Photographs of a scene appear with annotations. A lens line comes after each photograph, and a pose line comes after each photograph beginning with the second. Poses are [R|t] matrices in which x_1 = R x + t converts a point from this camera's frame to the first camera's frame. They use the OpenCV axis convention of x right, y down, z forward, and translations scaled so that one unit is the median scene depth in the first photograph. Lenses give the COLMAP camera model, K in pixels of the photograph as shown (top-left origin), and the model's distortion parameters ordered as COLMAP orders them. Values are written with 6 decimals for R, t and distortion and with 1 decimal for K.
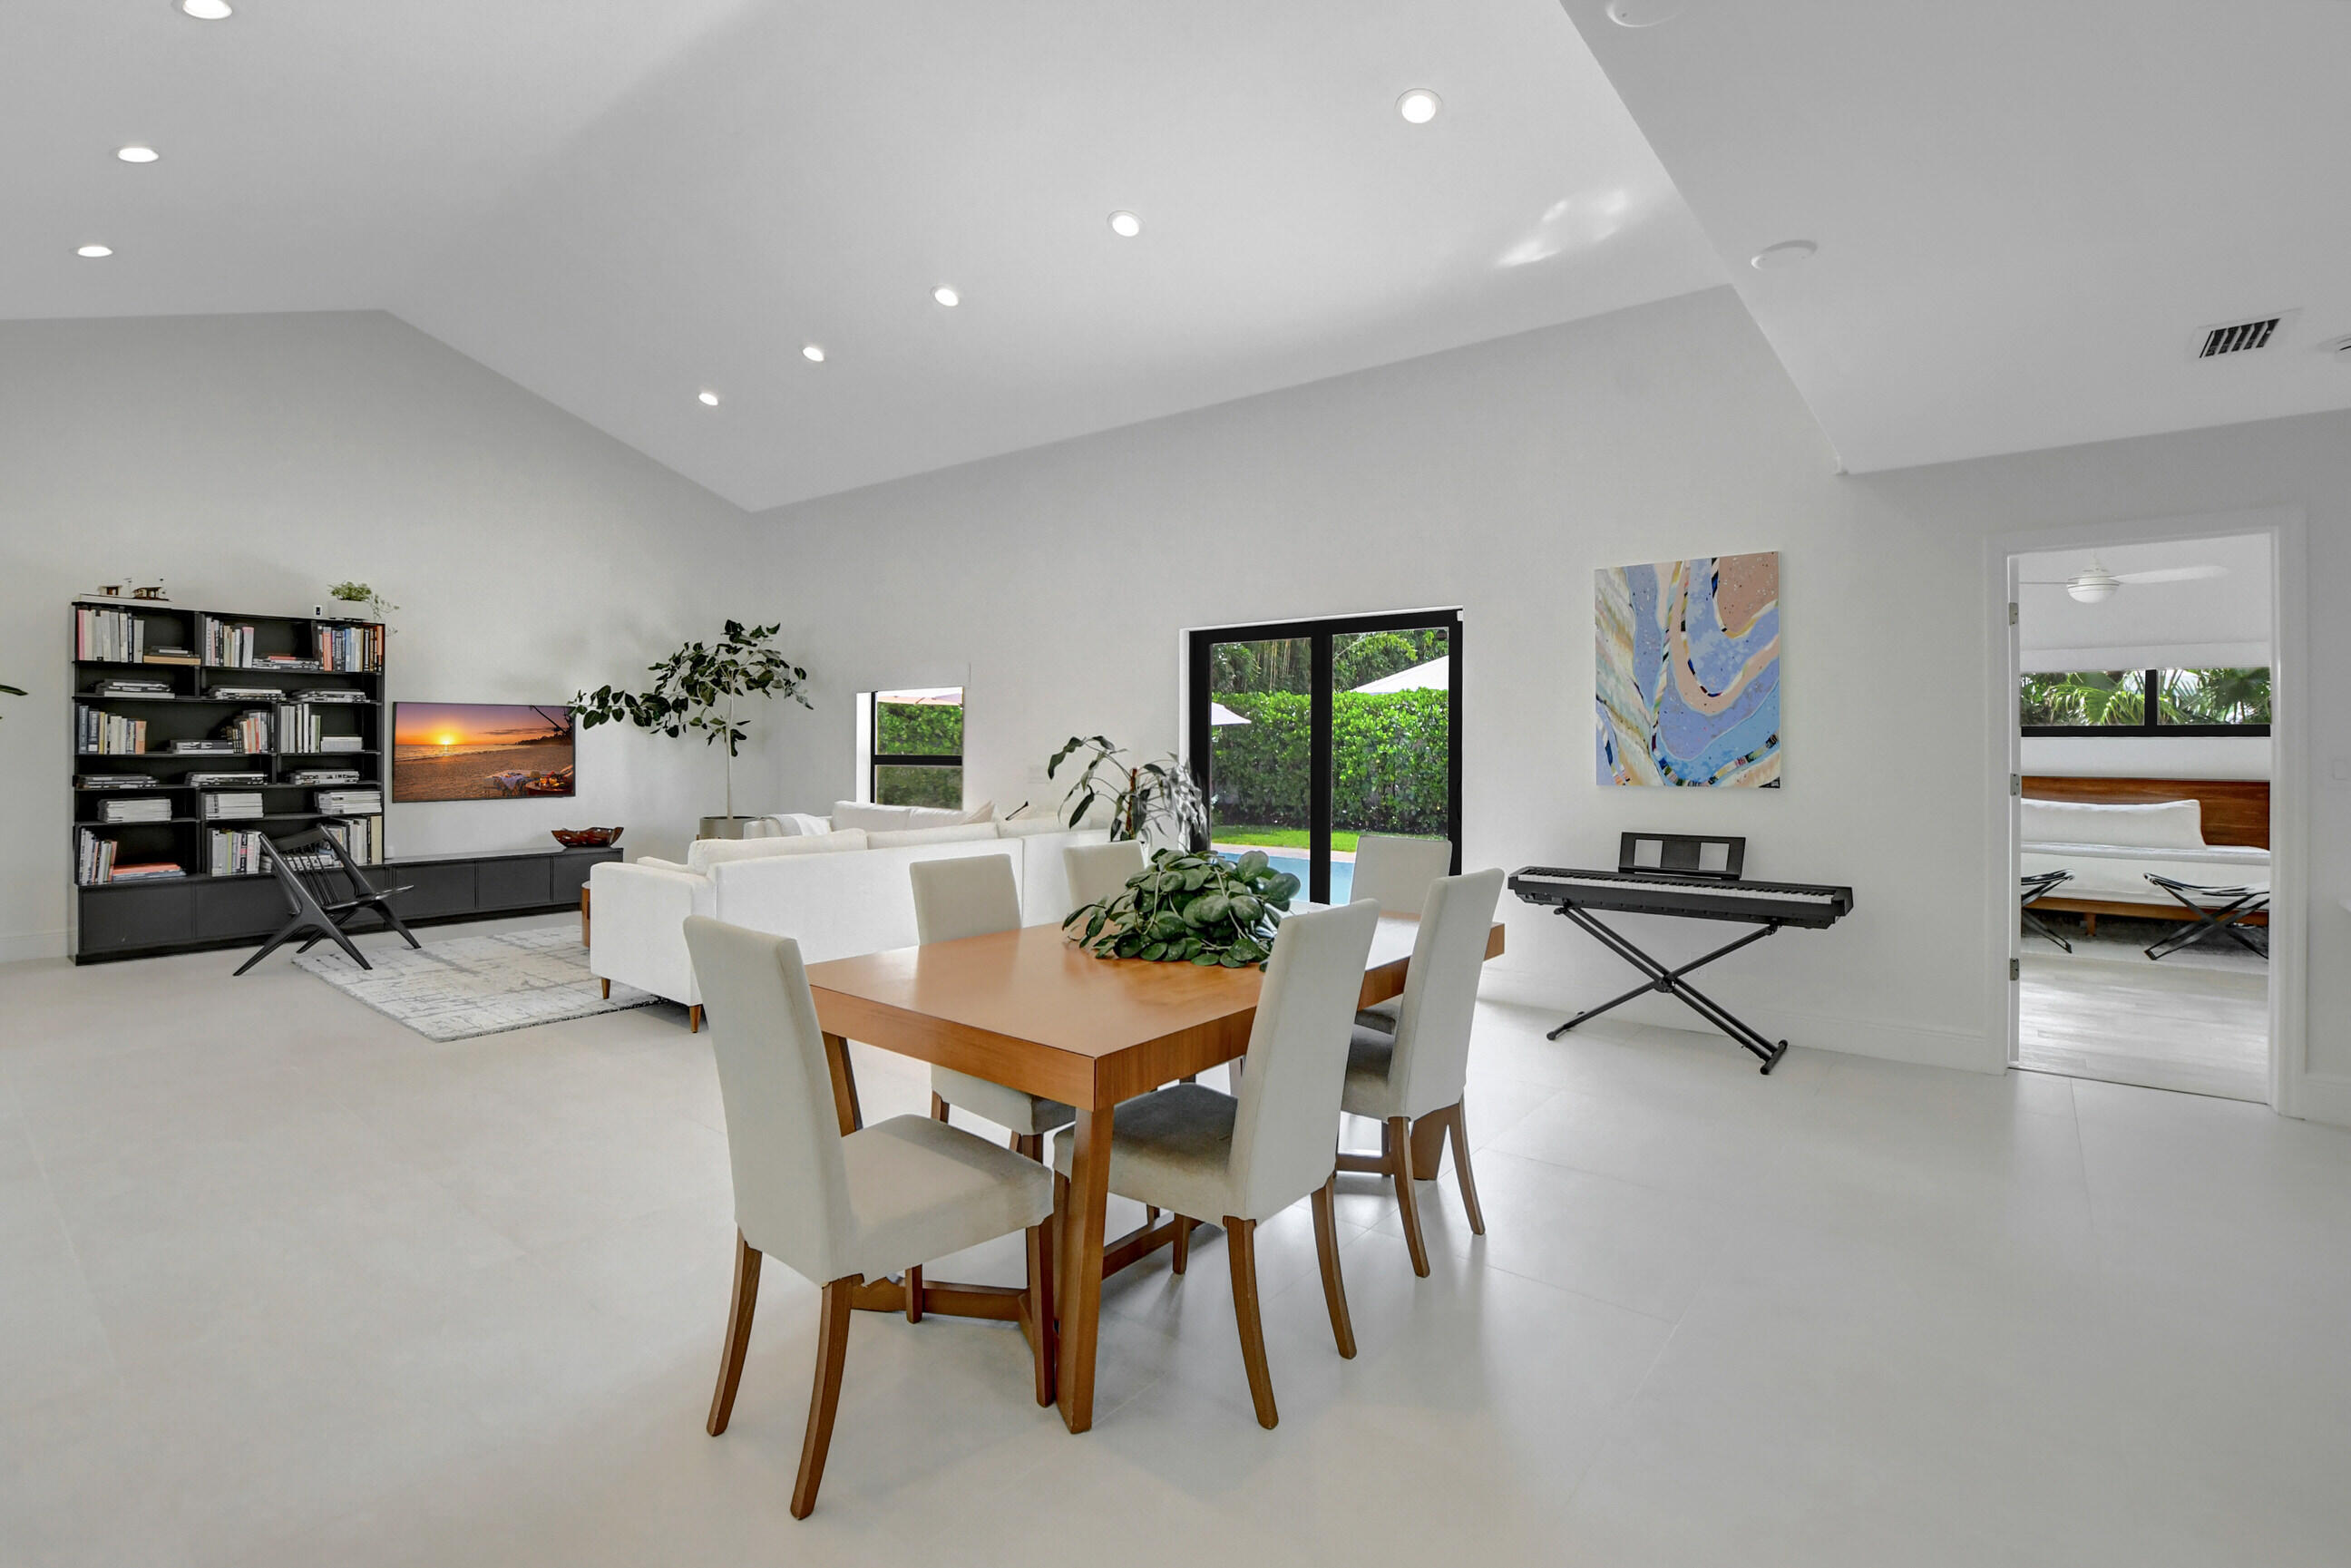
lens RADIAL K [[1074.2, 0, 1164.7], [0, 1074.2, 751.0], [0, 0, 1]] dist [-0.029748, 0.000007]
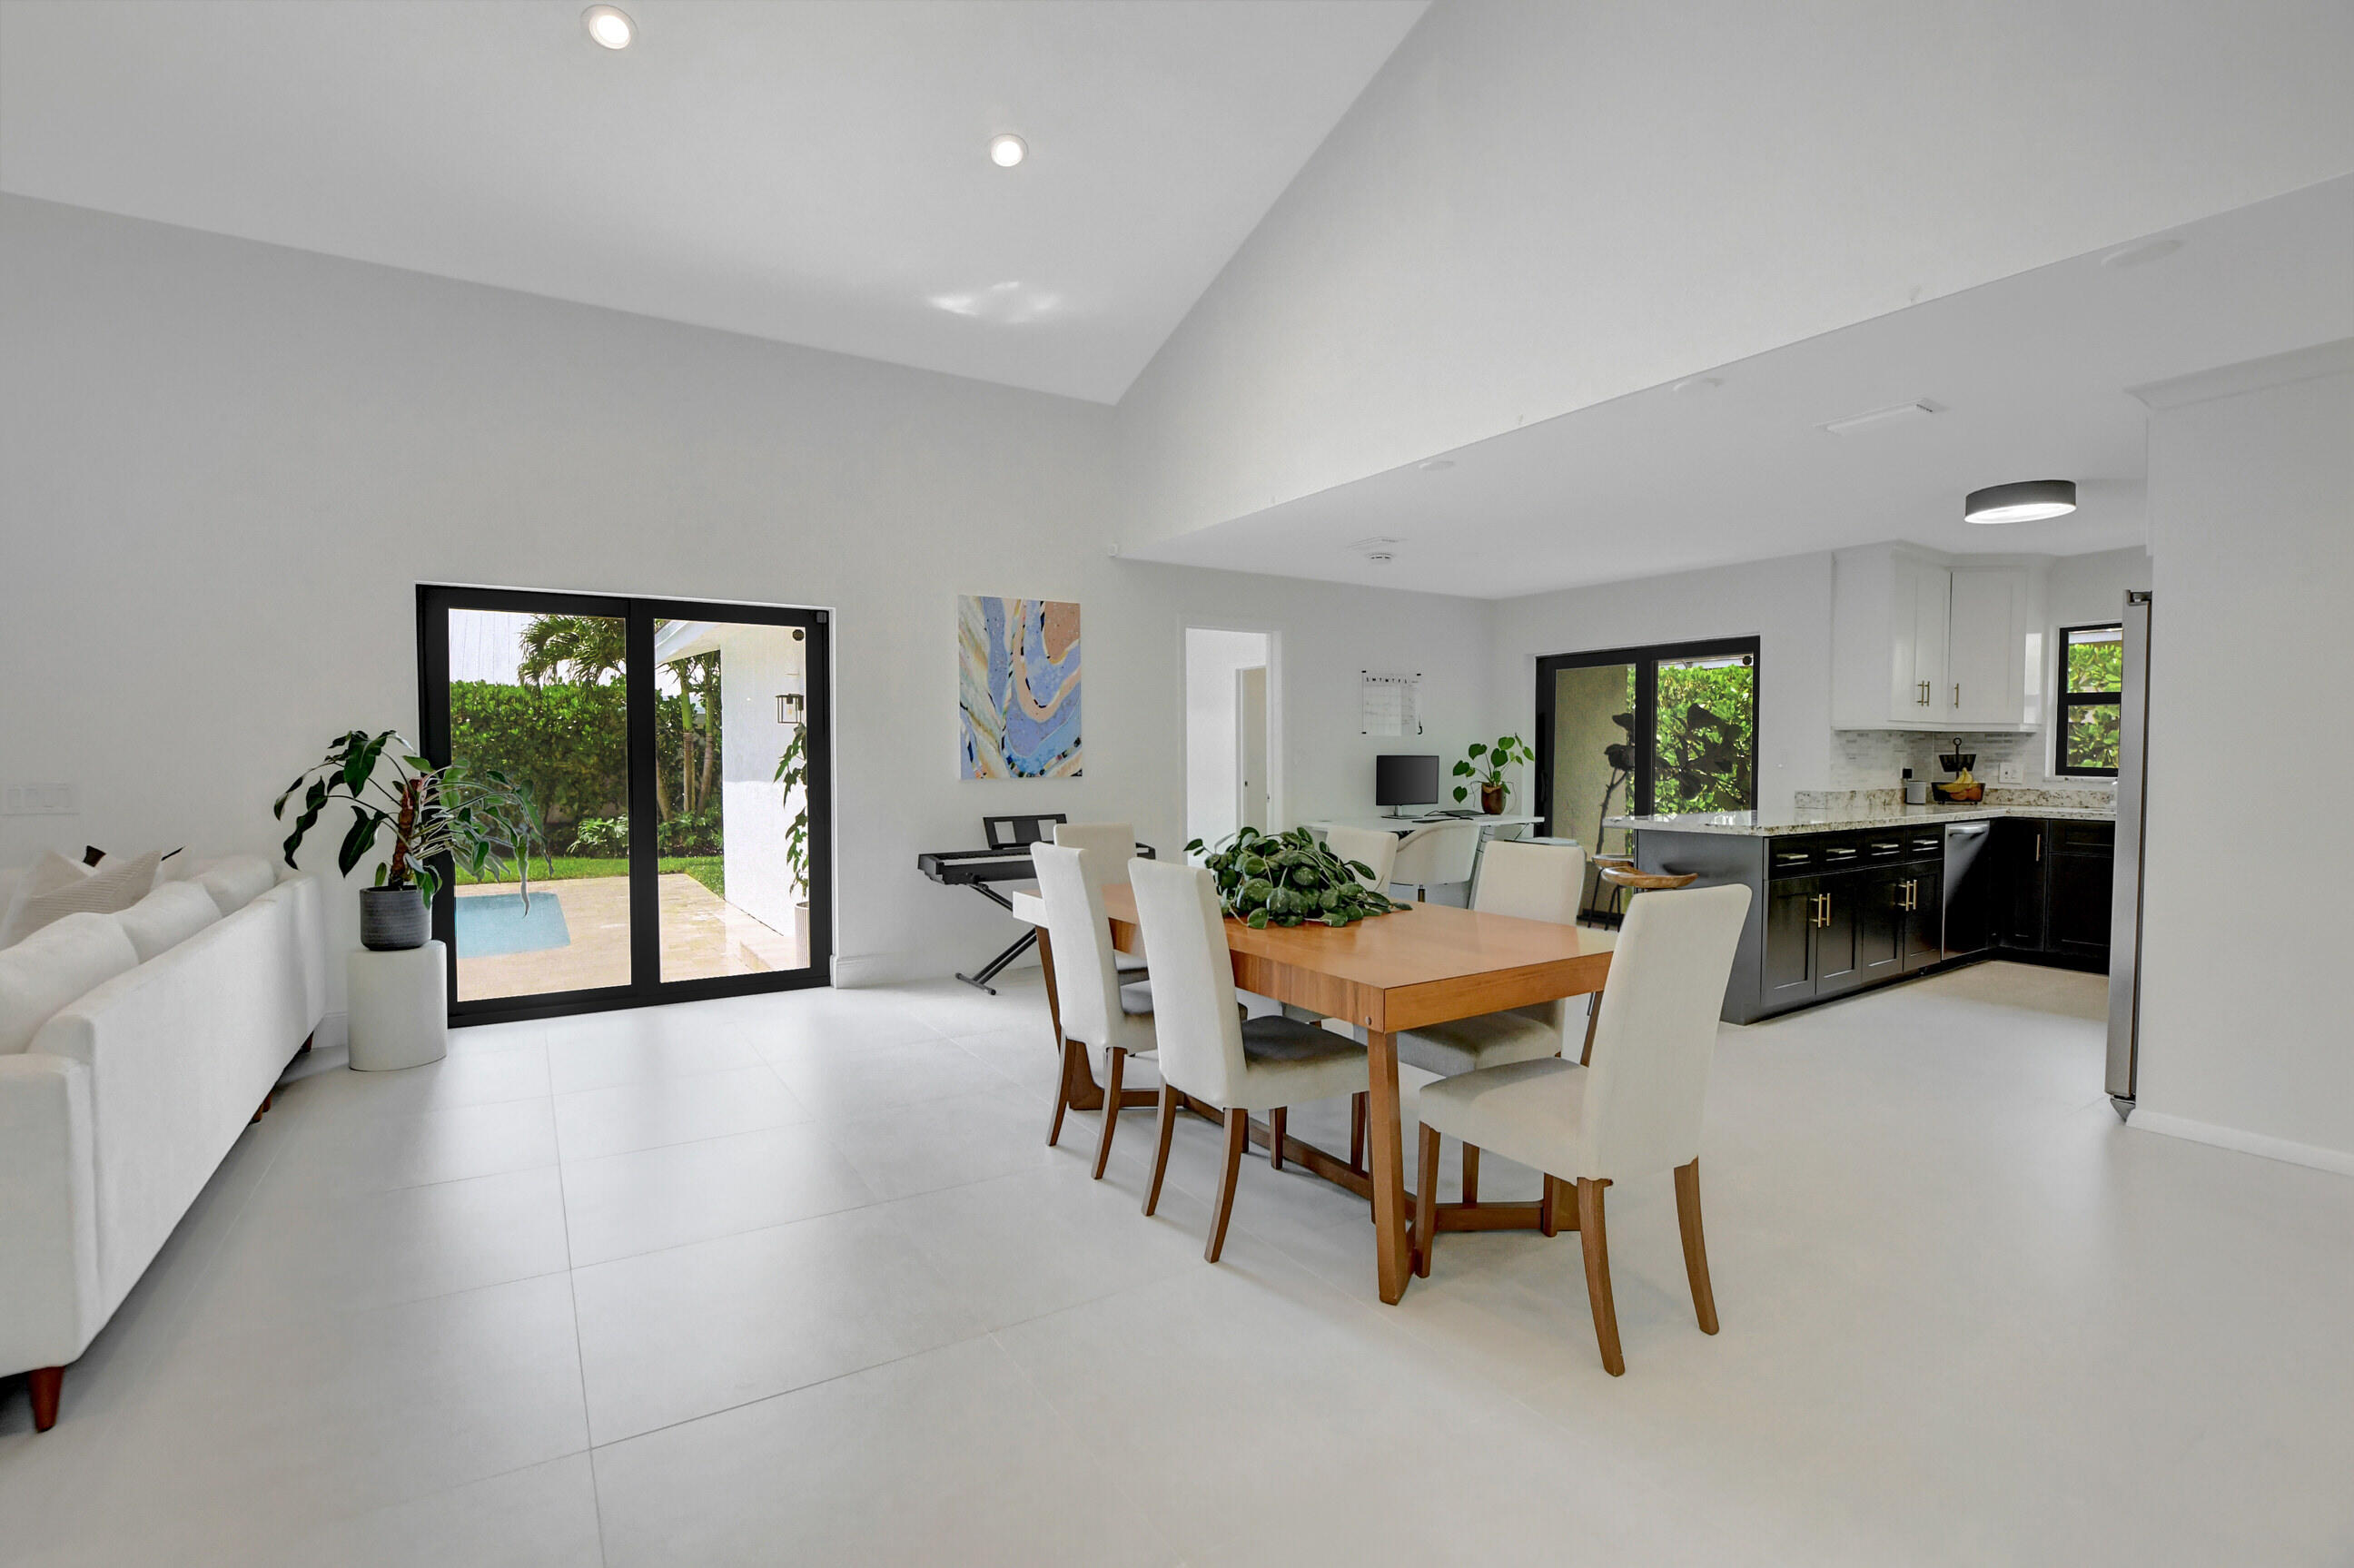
lens RADIAL K [[1038.3, 0, 1177.0], [0, 1038.3, 784.0], [0, 0, 1]] dist [-0.000785, -0.000007]
pose [[0.346123, -0.035144, 0.937531, -2.543722], [0.001021, 0.999312, 0.037084, -0.020734], [-0.938189, -0.011879, 0.345921, 1.655159]]
